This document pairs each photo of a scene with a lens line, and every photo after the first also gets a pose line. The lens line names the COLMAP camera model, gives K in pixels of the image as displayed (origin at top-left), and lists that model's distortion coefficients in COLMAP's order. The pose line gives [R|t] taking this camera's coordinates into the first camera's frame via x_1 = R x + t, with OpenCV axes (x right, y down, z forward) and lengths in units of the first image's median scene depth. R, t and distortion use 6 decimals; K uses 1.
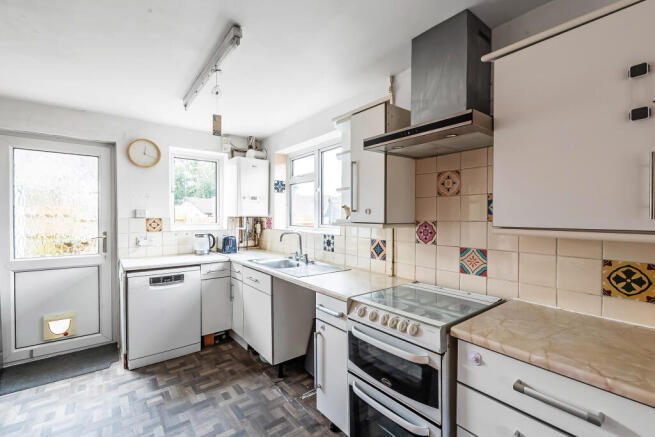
lens RADIAL K [[291.1, 0, 327.5], [0, 291.1, 218.5], [0, 0, 1]] dist [-0.001767, -0.000059]
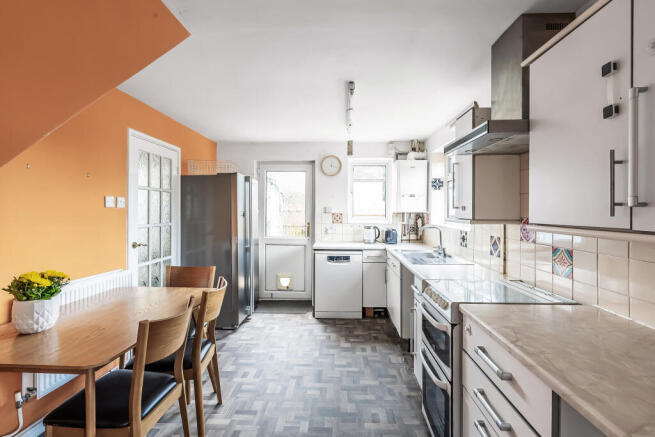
lens RADIAL K [[310.9, 0, 326.1], [0, 310.9, 208.6], [0, 0, 1]] dist [-0.000911, -0.000183]
pose [[0.764236, -0.001645, -0.644934, 0.327374], [-0.010813, 0.999824, -0.015363, 0.000489], [0.644846, 0.018715, 0.764083, -0.143197]]
